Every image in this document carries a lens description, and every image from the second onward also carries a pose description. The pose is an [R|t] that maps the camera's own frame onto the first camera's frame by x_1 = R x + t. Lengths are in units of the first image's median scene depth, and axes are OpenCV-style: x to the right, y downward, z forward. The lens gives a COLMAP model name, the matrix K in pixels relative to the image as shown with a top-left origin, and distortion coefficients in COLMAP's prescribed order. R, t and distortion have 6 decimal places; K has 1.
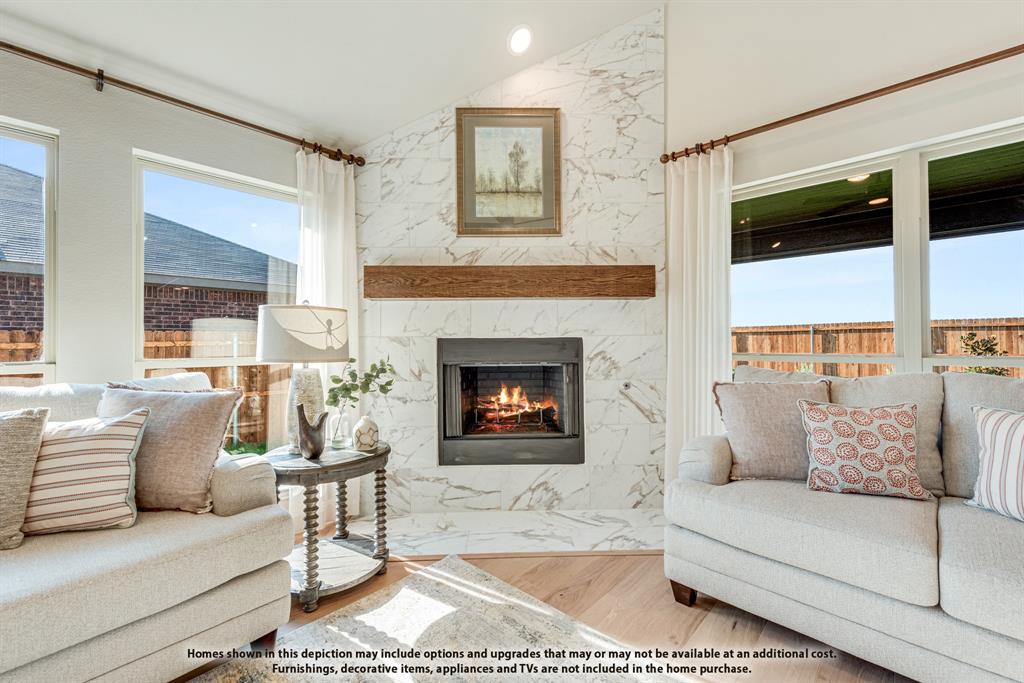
lens RADIAL K [[421.3, 0, 514.0], [0, 421.3, 338.4], [0, 0, 1]] dist [0.011077, -0.000461]
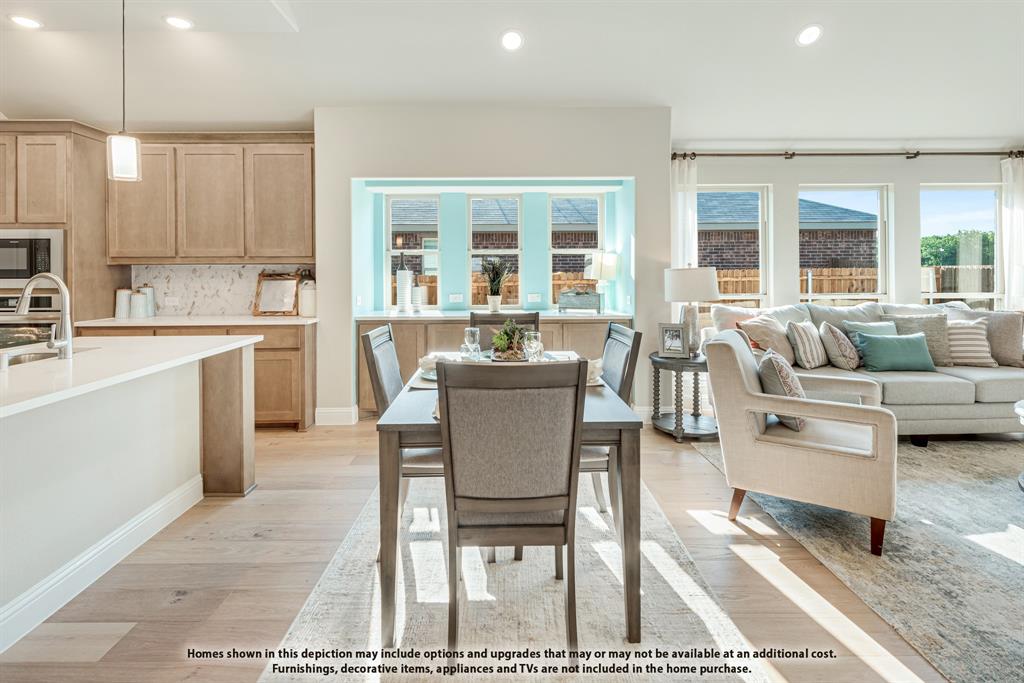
lens RADIAL K [[513.1, 0, 506.0], [0, 513.1, 273.7], [0, 0, 1]] dist [0.010527, -0.002044]
pose [[0.686758, 0.006090, -0.726860, -0.349511], [0.006893, 0.999865, 0.014890, -0.062650], [0.726853, -0.015236, 0.686624, -1.427165]]
